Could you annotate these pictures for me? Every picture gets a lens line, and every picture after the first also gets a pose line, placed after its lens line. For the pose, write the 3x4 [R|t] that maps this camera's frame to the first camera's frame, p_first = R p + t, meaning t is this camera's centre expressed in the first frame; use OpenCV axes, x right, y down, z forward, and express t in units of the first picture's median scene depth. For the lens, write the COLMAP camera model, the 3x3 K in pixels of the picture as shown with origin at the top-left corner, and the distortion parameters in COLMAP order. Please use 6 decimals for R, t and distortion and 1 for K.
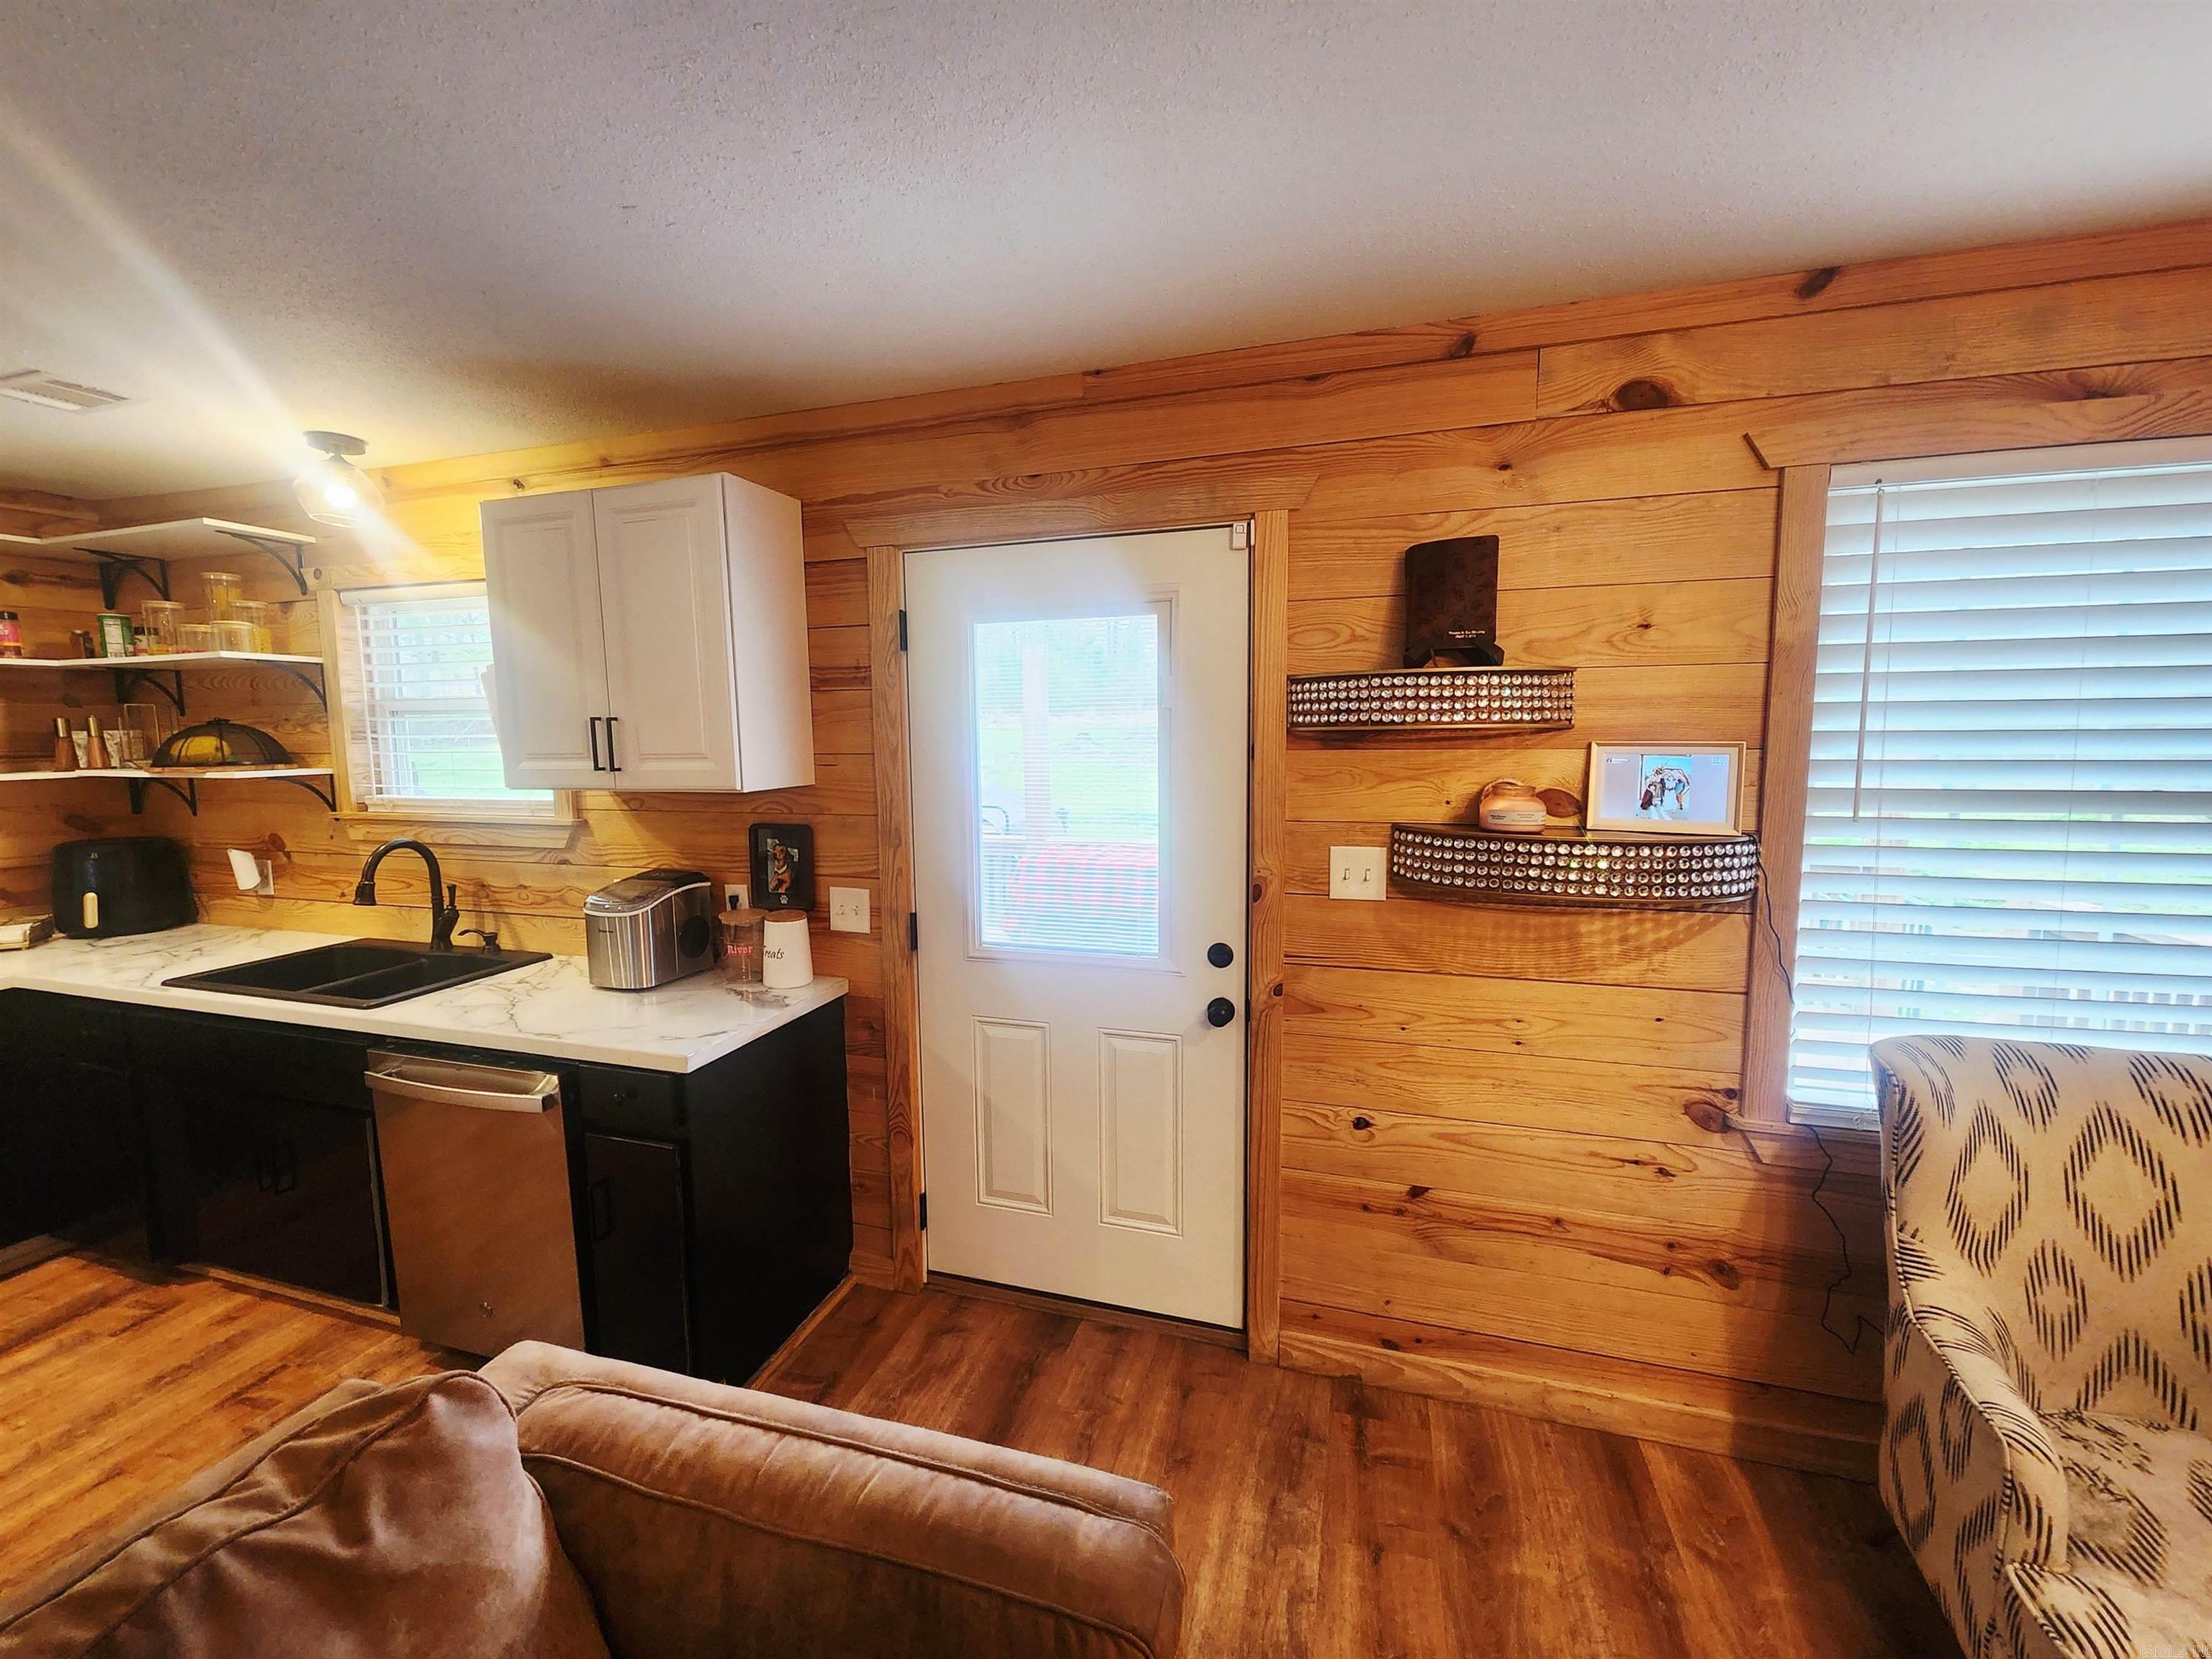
lens RADIAL K [[912.5, 0, 1106.0], [0, 912.5, 829.5], [0, 0, 1]] dist [0.011899, 0.000334]
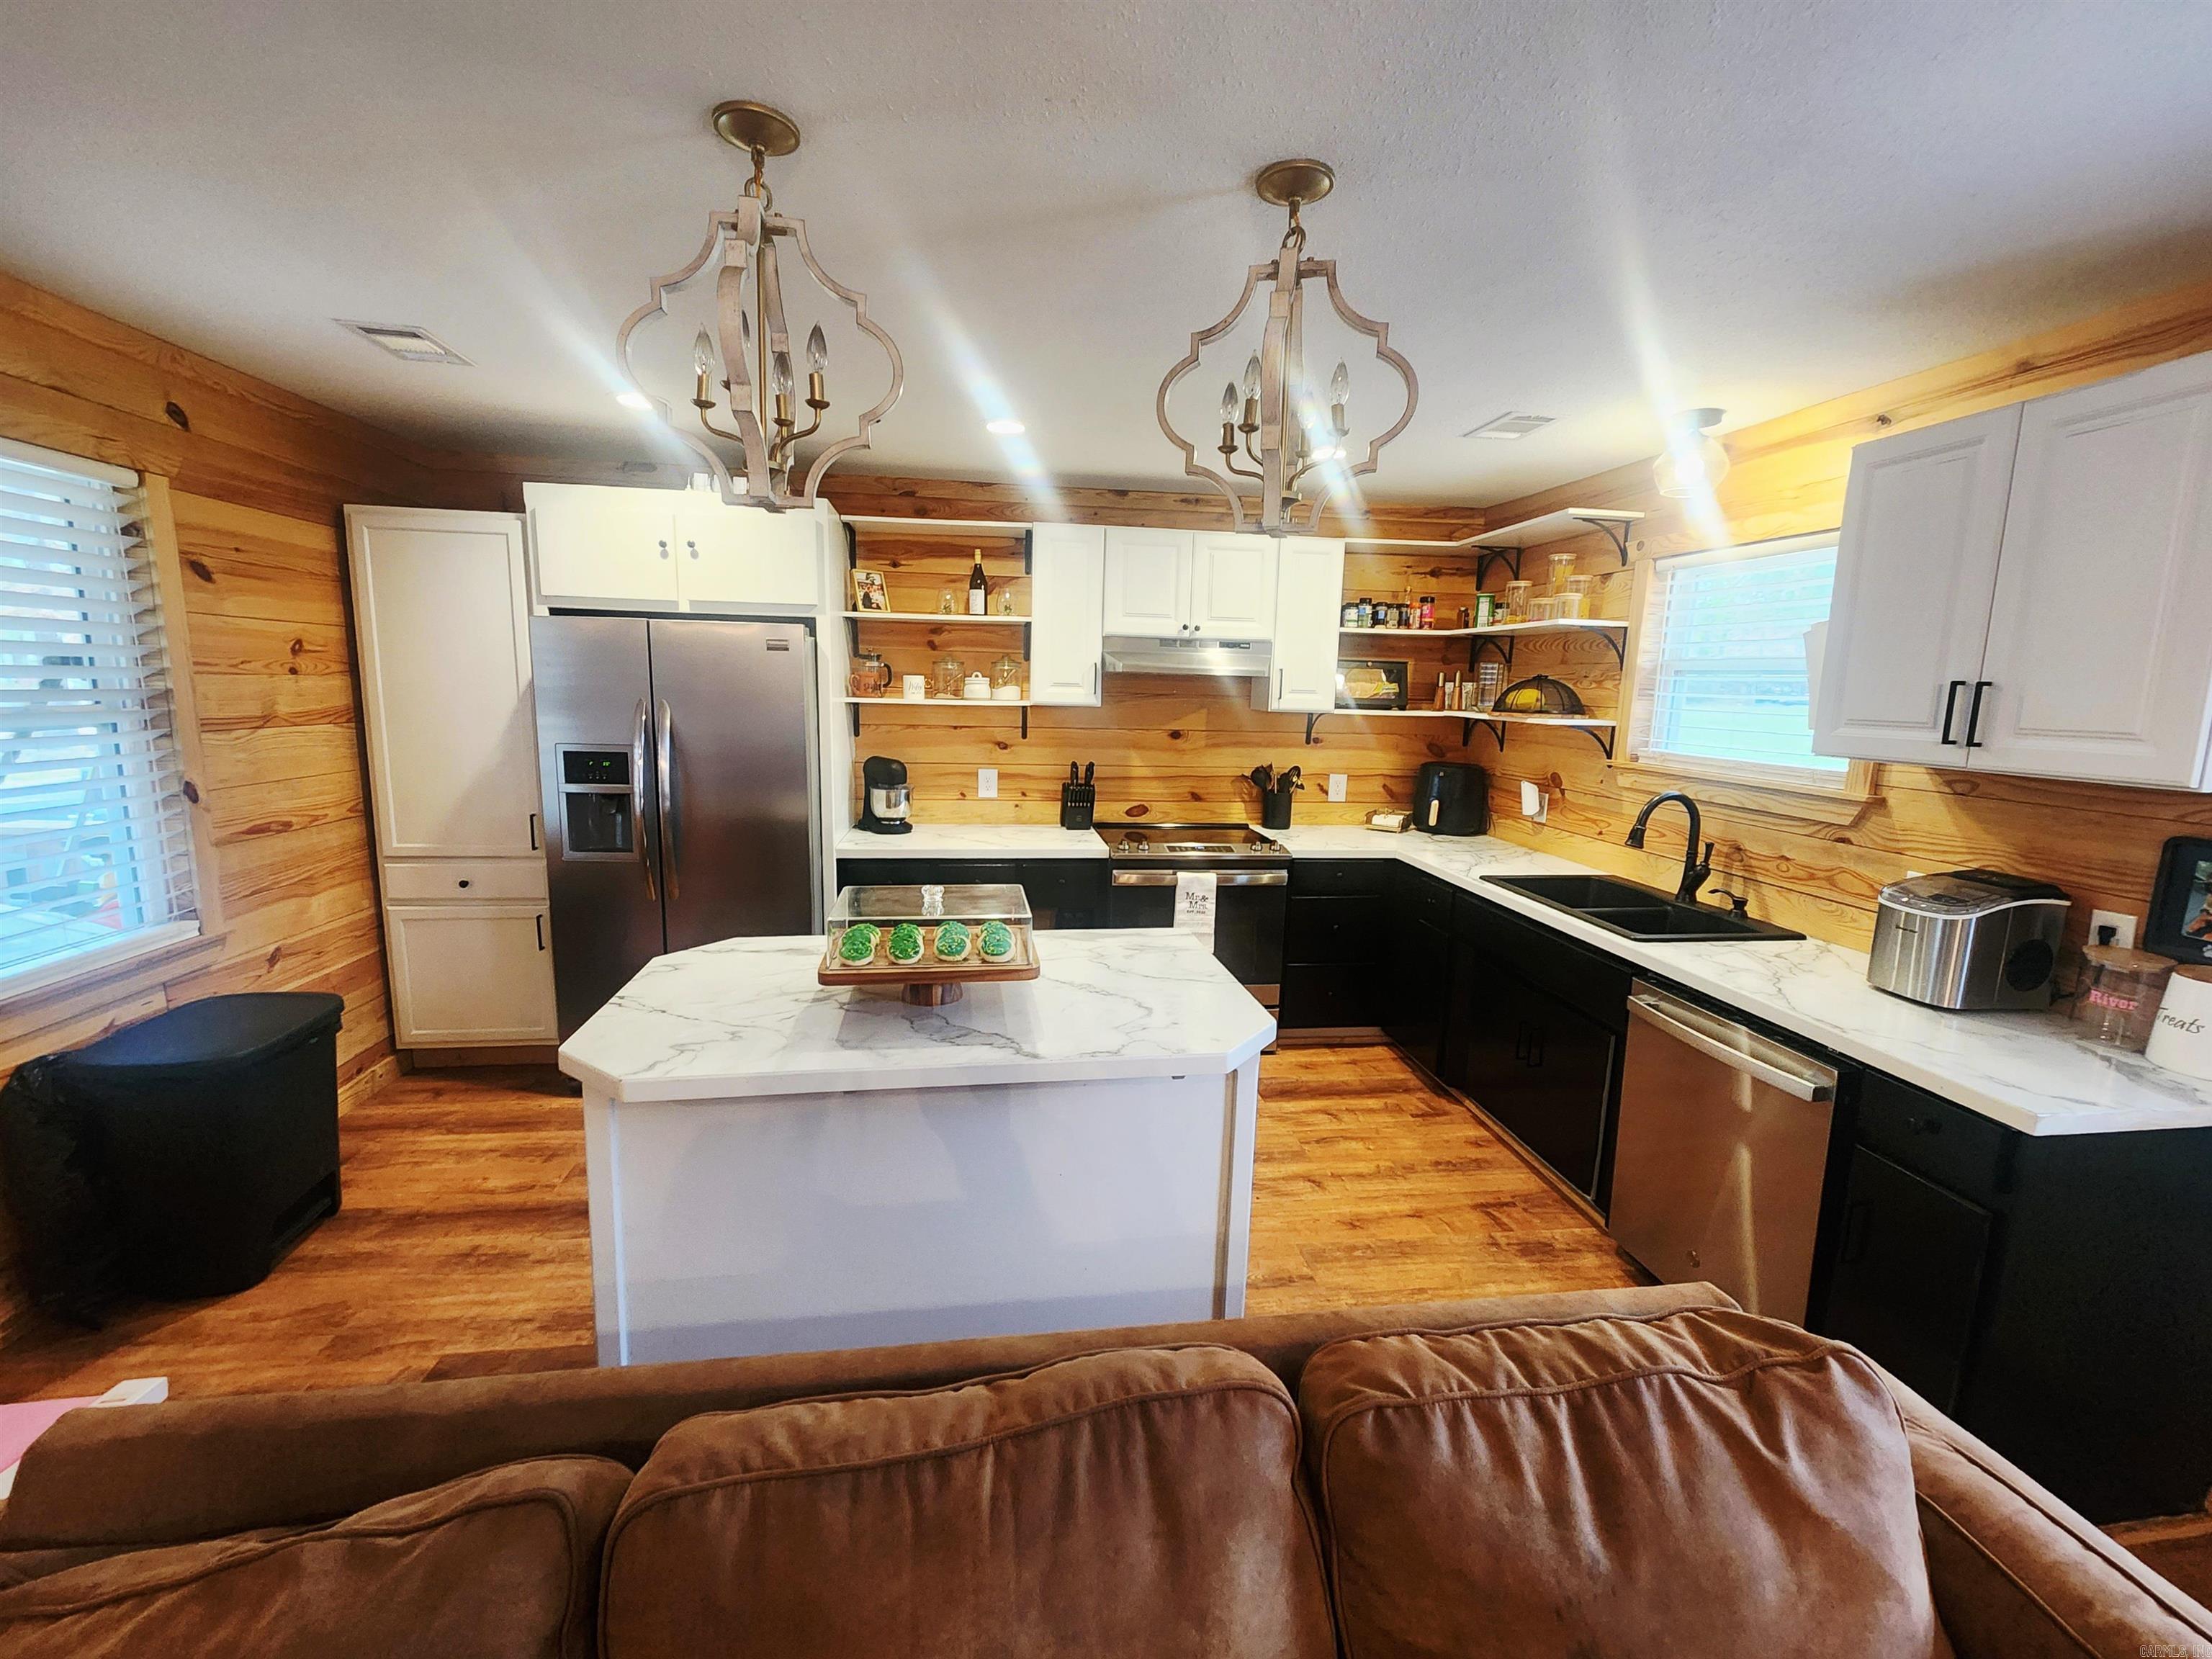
lens RADIAL K [[932.3, 0, 1106.0], [0, 932.3, 829.5], [0, 0, 1]] dist [-0.000220, -0.000187]
pose [[0.427213, 0.167839, -0.888436, -0.088704], [-0.134458, 0.983487, 0.121140, 0.011583], [0.894097, 0.067705, 0.442725, -0.061167]]
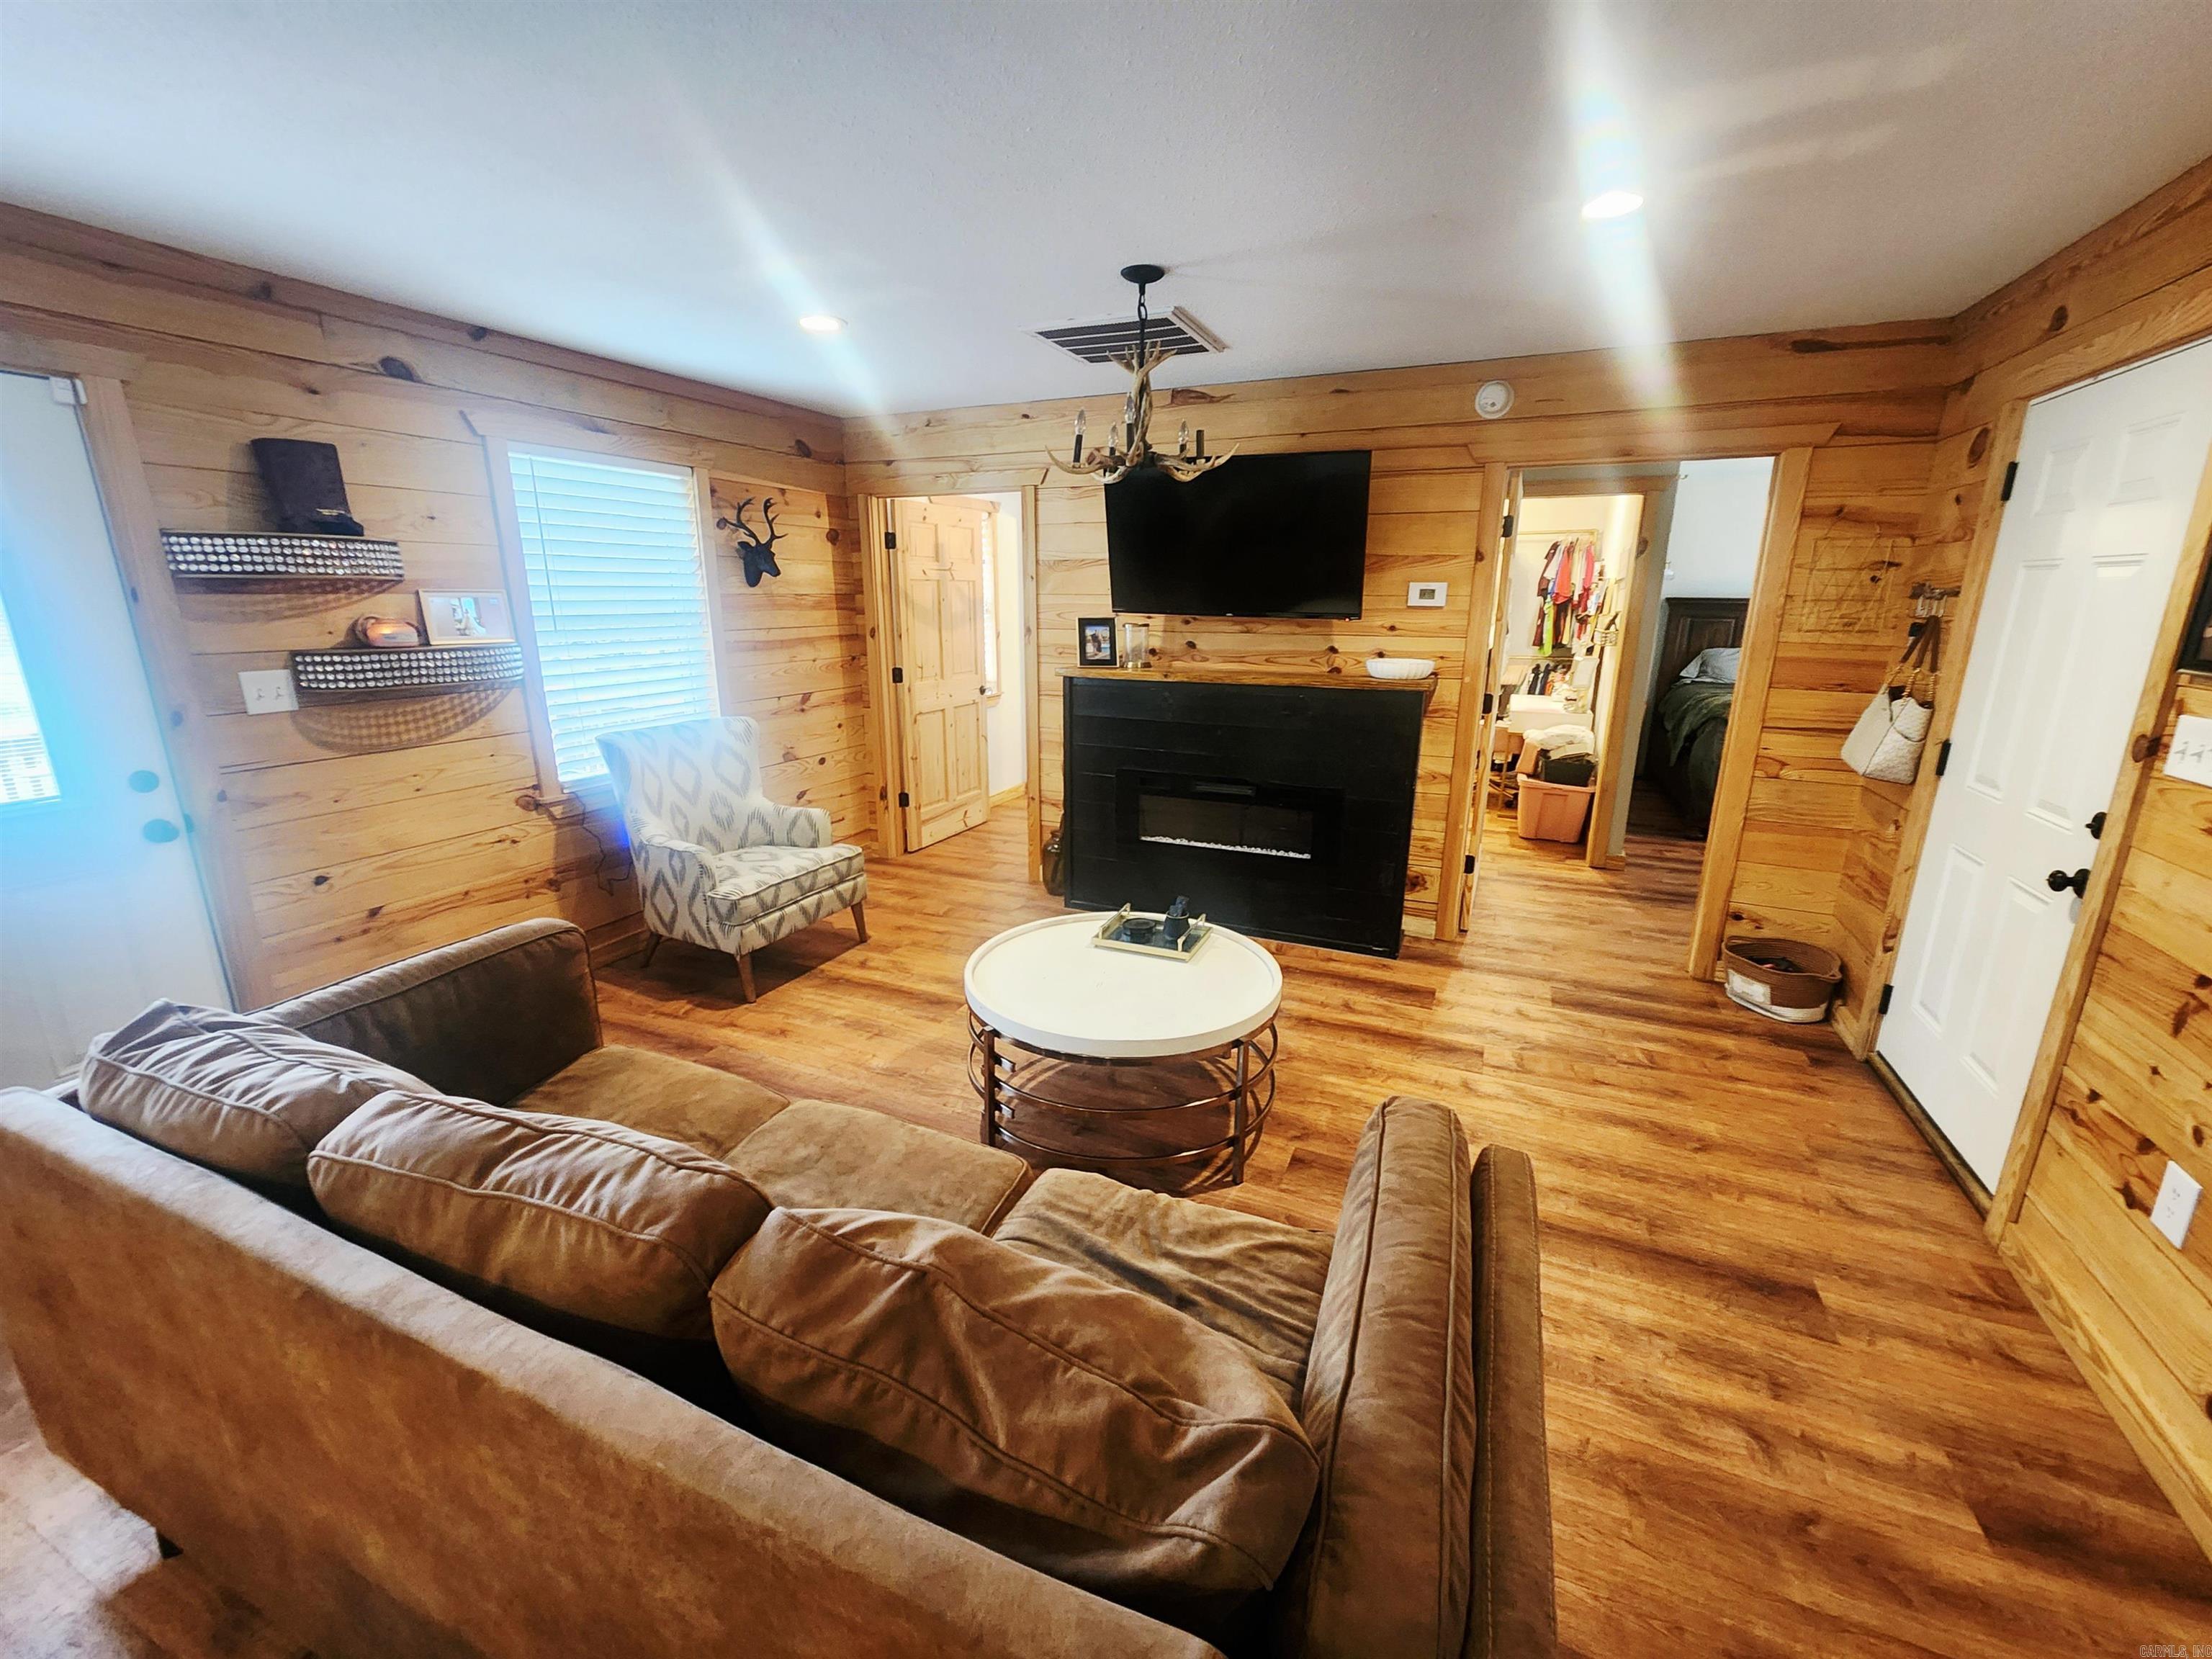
lens RADIAL K [[912.5, 0, 1106.0], [0, 912.5, 829.5], [0, 0, 1]] dist [0.011899, 0.000334]
pose [[0.109384, -0.242641, 0.963930, -0.504487], [0.108872, 0.966839, 0.231019, 0.035689], [-0.988019, 0.079675, 0.132173, -0.187083]]
